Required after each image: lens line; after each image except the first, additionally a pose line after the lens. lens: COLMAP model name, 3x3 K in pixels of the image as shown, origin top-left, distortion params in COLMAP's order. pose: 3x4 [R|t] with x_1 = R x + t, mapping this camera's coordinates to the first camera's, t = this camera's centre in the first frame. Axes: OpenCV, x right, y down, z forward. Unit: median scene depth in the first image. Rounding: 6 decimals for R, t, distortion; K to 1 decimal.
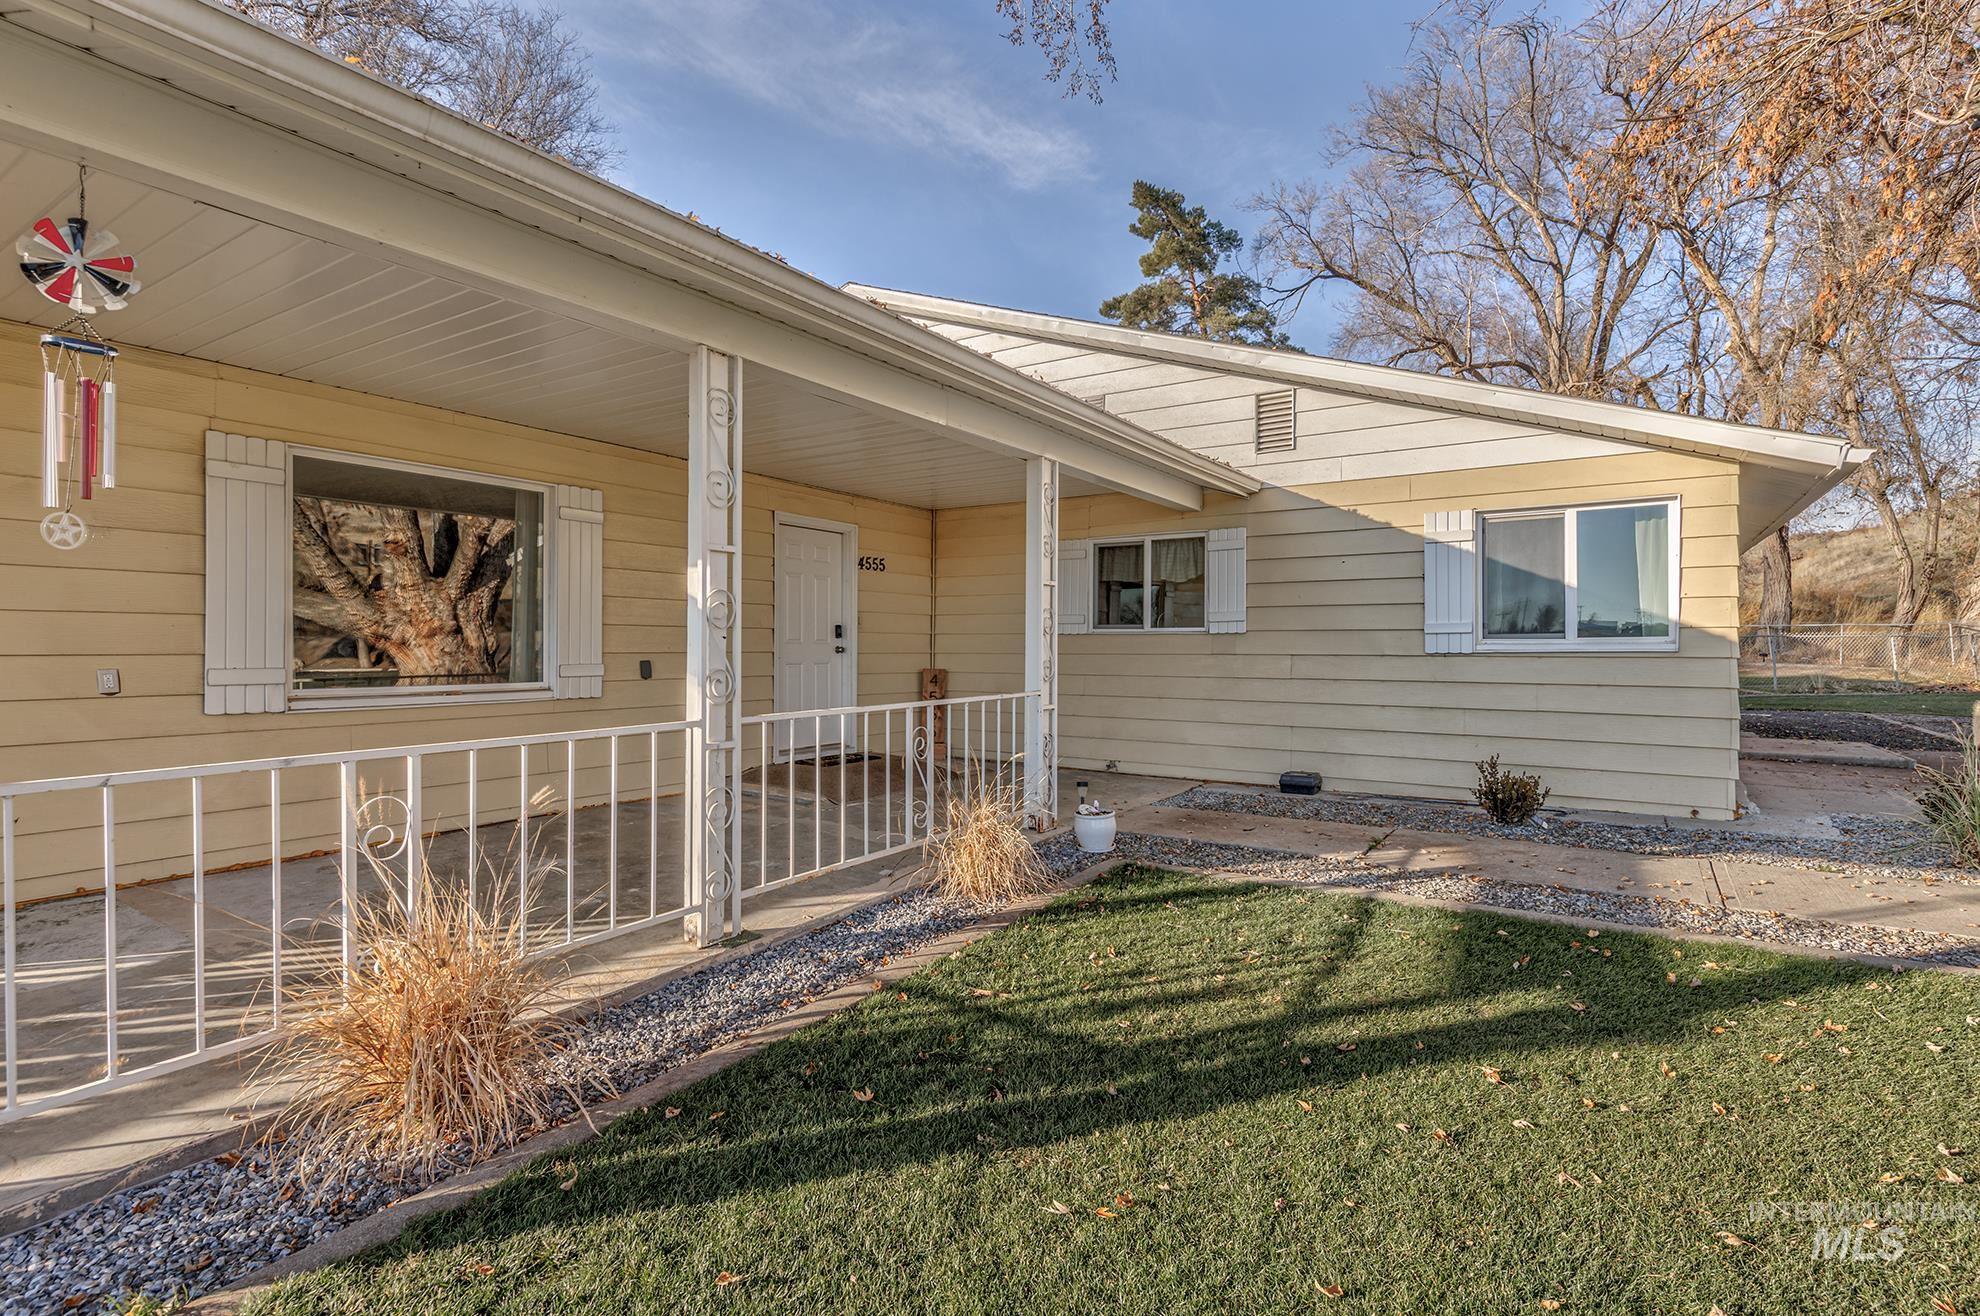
lens RADIAL K [[935.9, 0, 995.6], [0, 935.9, 653.8], [0, 0, 1]] dist [0.001557, 0.000304]
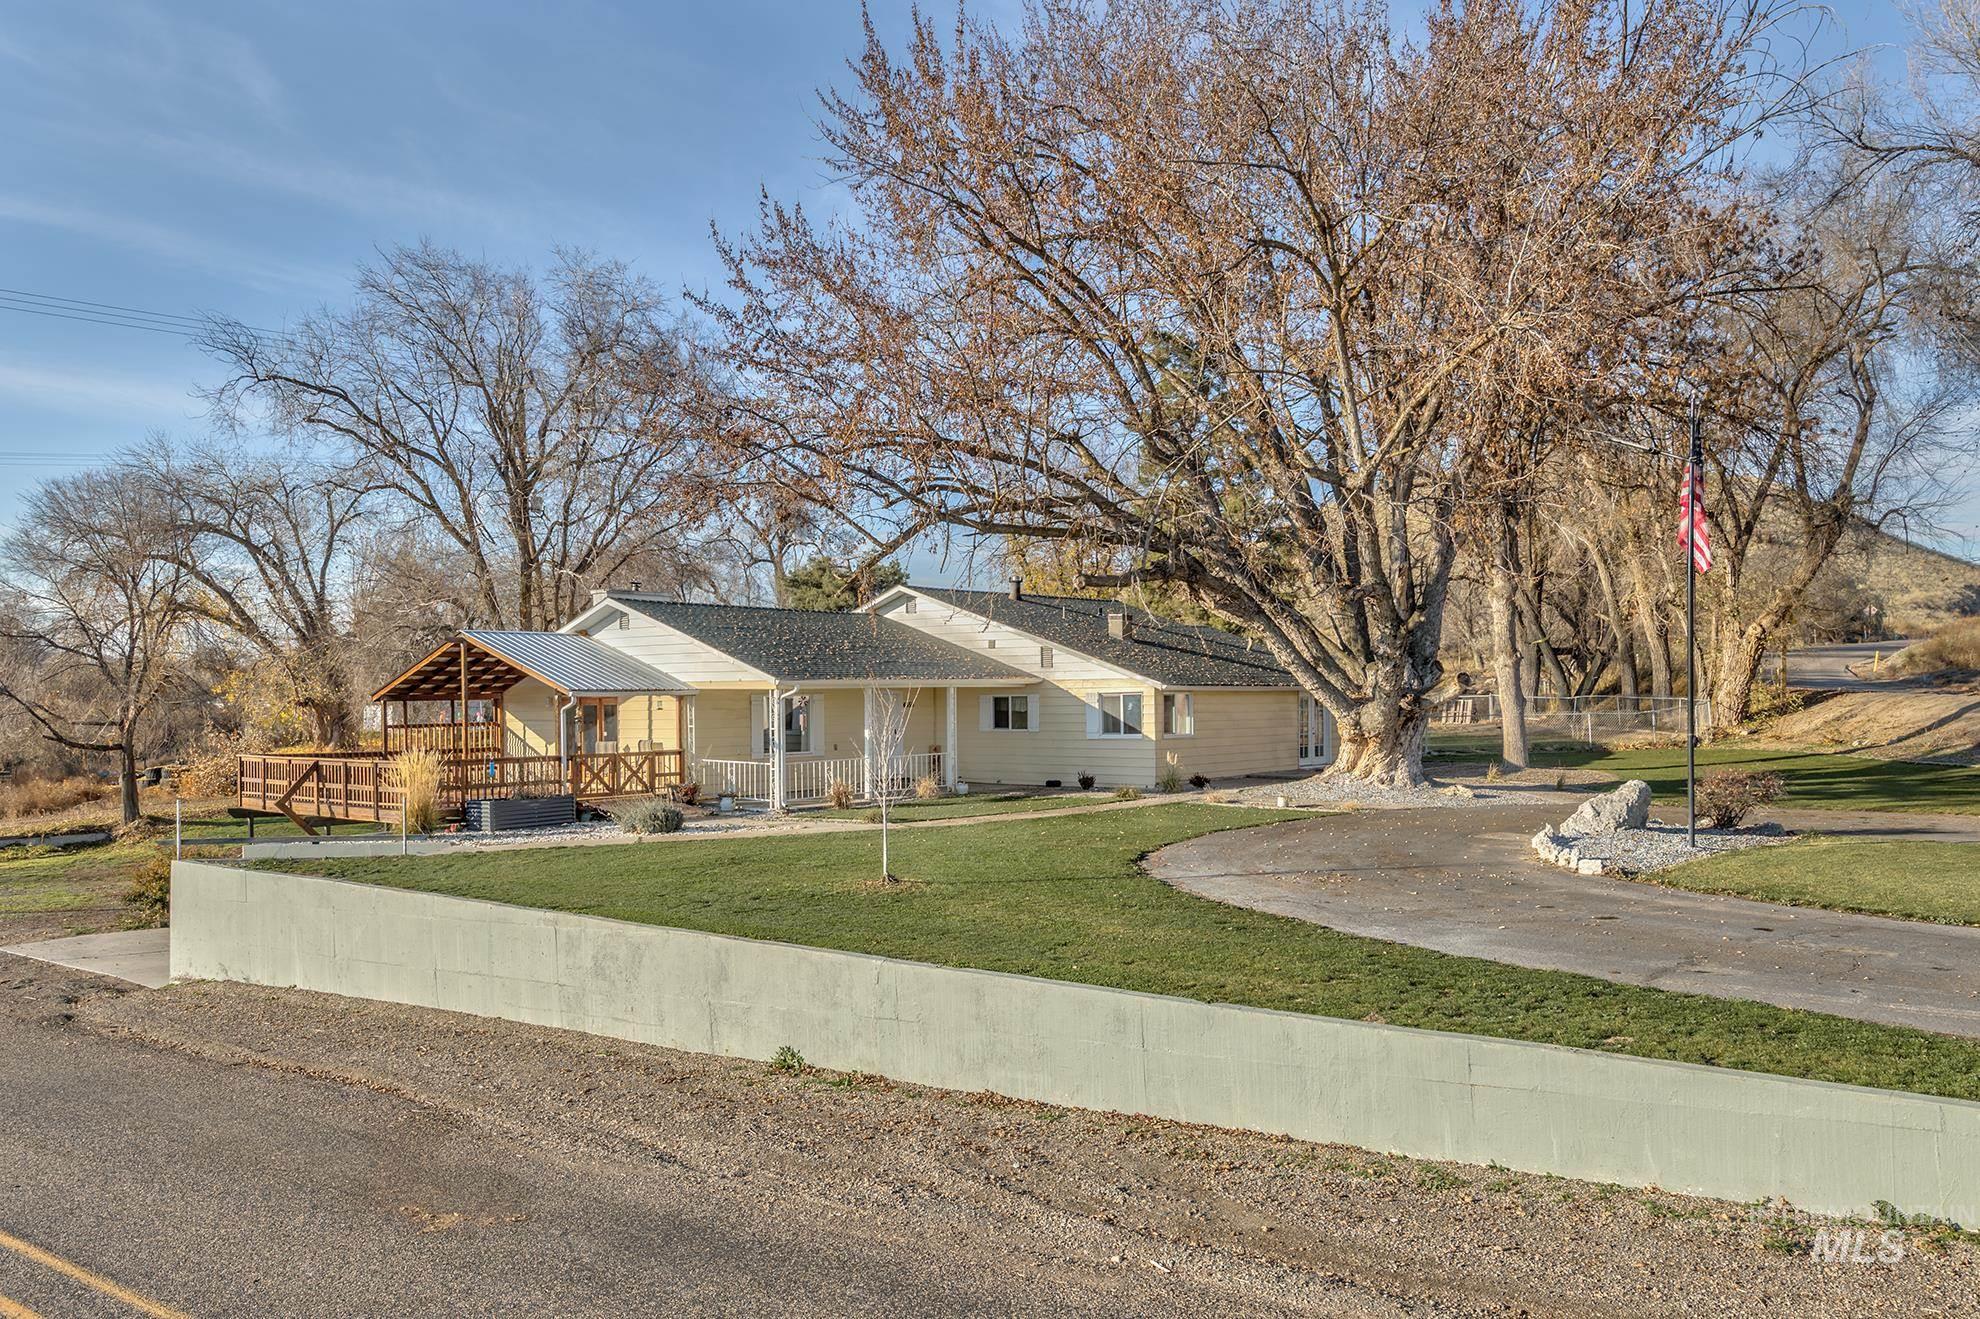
lens RADIAL K [[1301.6, 0, 966.4], [0, 1301.6, 693.6], [0, 0, 1]] dist [-0.004596, 0.008545]
pose [[0.991431, -0.012717, -0.130008, 0.181478], [0.011228, 0.999863, -0.012178, -0.029910], [0.130145, 0.010614, 0.991438, -0.935454]]
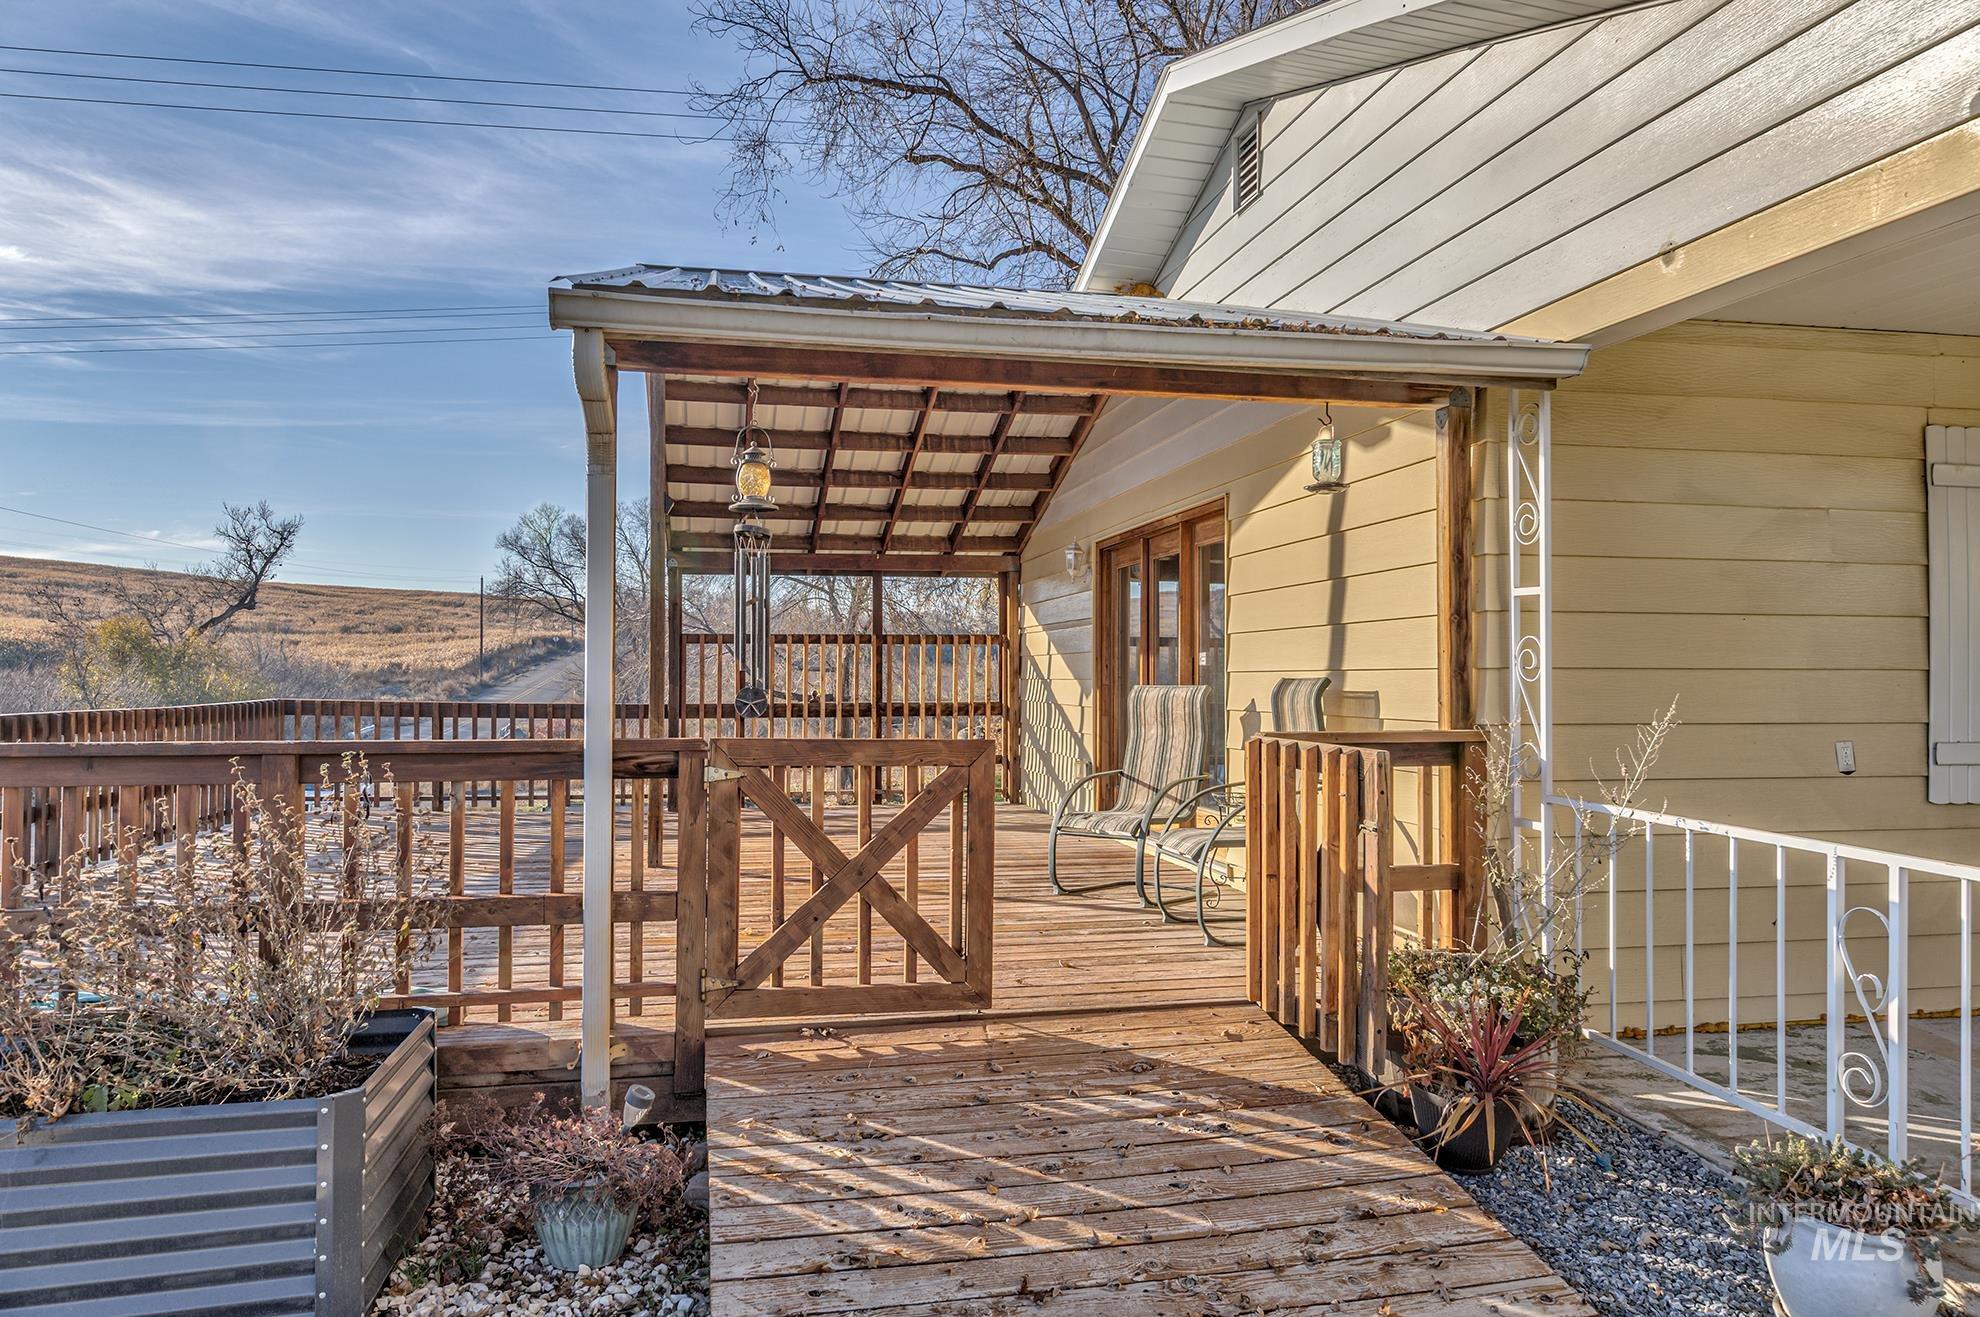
lens RADIAL K [[1301.6, 0, 969.0], [0, 1301.6, 651.7], [0, 0, 1]] dist [-0.004596, 0.008545]
pose [[0.690433, -0.013941, -0.723262, -0.117342], [-0.007531, 0.999622, -0.026458, -0.004587], [0.723357, 0.023715, 0.690067, -0.050609]]
